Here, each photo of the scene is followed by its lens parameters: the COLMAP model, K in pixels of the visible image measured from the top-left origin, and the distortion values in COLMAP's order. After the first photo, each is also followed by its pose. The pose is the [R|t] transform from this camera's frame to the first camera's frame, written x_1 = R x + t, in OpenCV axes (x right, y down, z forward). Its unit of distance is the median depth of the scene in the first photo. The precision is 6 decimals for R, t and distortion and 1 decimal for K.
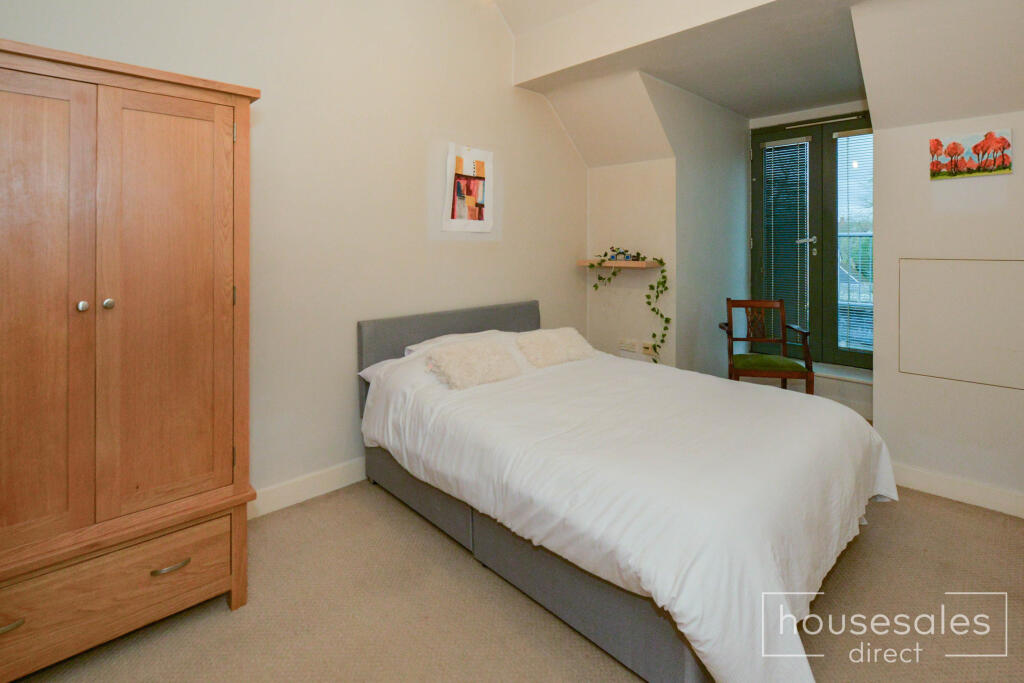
lens RADIAL K [[505.6, 0, 512.9], [0, 505.6, 243.0], [0, 0, 1]] dist [-0.004151, -0.000473]
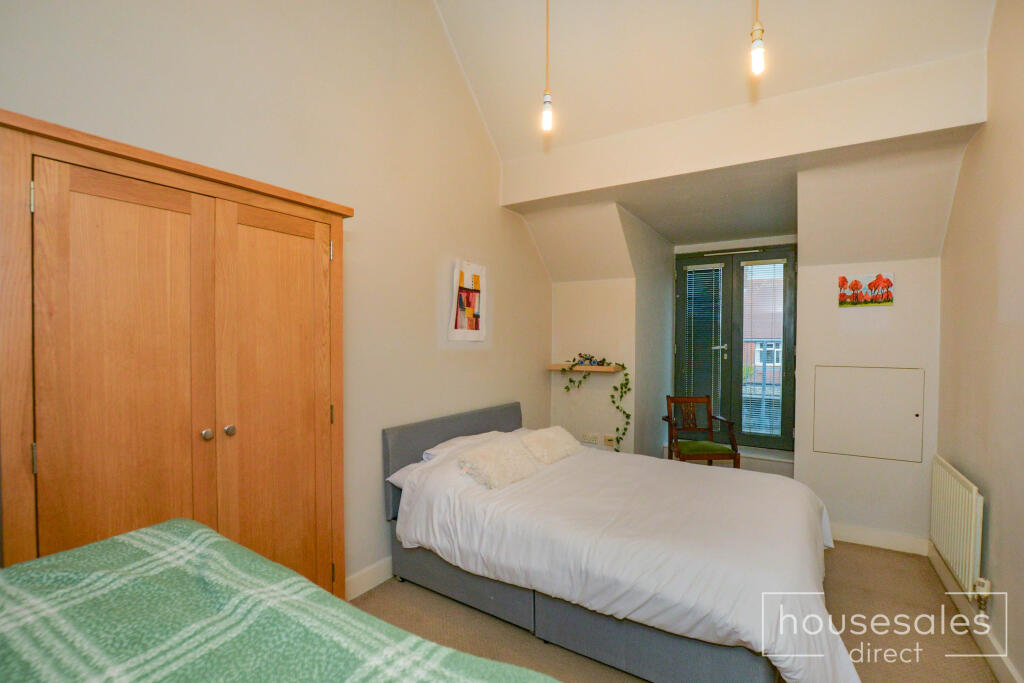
lens RADIAL K [[465.7, 0, 506.6], [0, 465.7, 350.0], [0, 0, 1]] dist [-0.029377, -0.000147]
pose [[0.972864, 0.001342, 0.231375, -0.236819], [-0.006770, 0.999720, 0.022668, -0.025804], [-0.231280, -0.023619, 0.972601, 0.016898]]
